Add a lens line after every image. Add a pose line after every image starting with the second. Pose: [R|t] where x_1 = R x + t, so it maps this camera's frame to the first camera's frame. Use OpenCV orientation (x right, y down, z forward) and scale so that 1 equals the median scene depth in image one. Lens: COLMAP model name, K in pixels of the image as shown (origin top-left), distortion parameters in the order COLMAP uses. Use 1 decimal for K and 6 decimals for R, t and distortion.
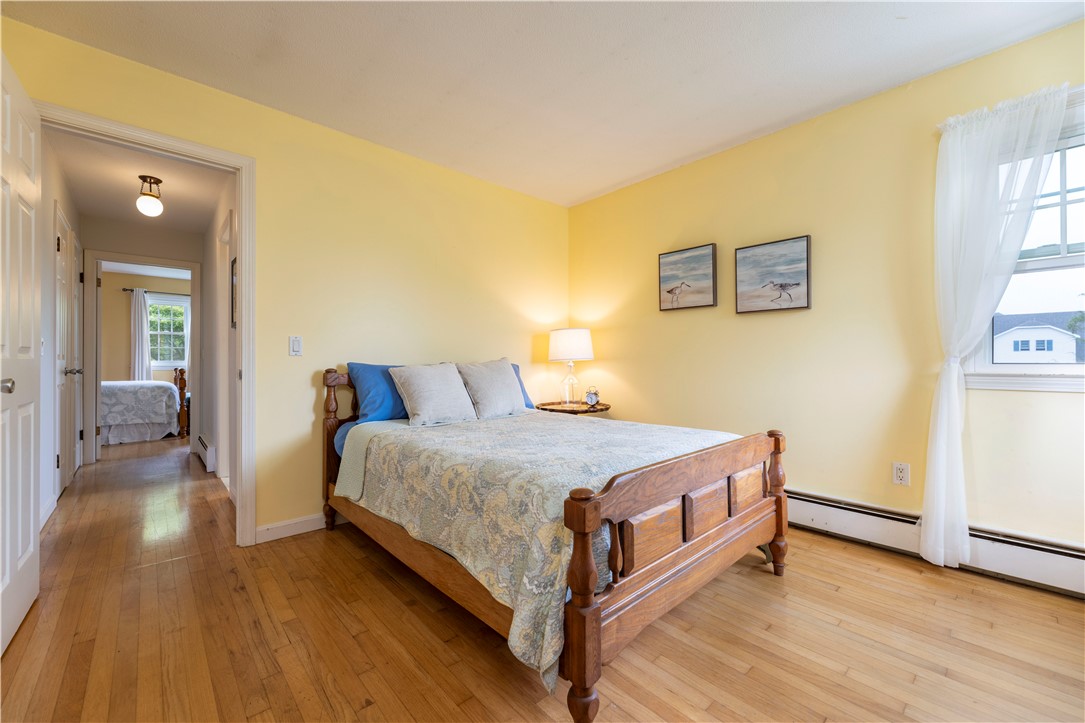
lens RADIAL K [[431.8, 0, 536.7], [0, 431.8, 355.0], [0, 0, 1]] dist [-0.001675, -0.000125]
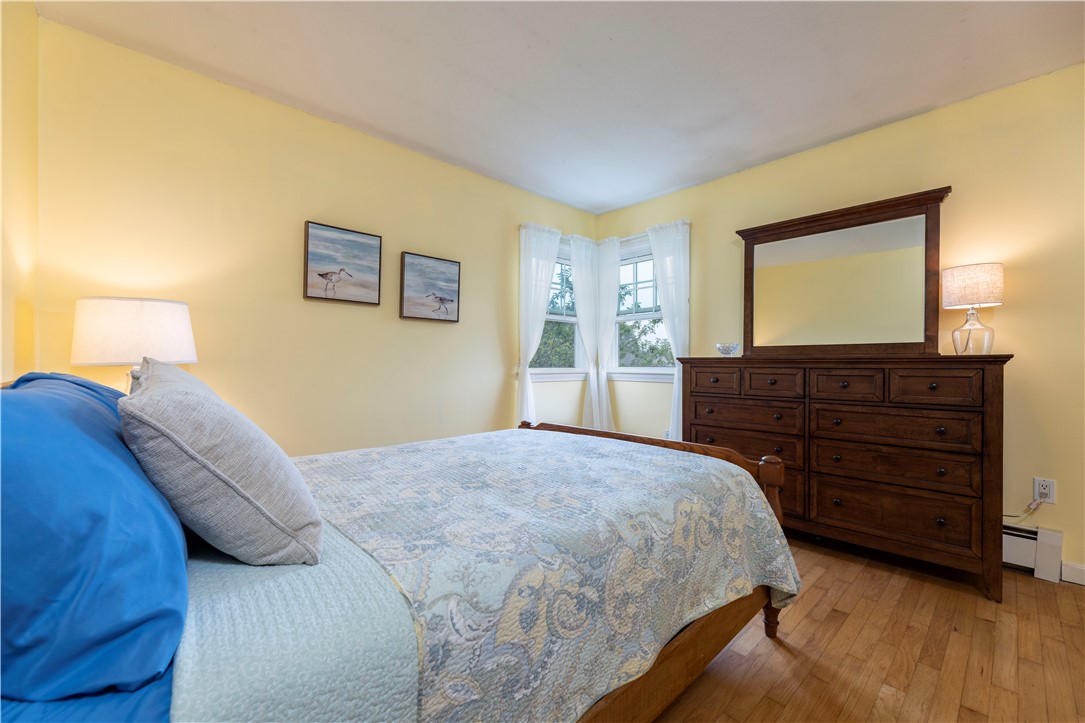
lens RADIAL K [[431.8, 0, 536.7], [0, 431.8, 355.0], [0, 0, 1]] dist [-0.001675, -0.000125]
pose [[-0.047124, 0.008941, 0.998849, -0.542380], [-0.017282, 0.999803, -0.009764, -0.008724], [-0.998740, -0.017722, -0.046960, 0.775707]]
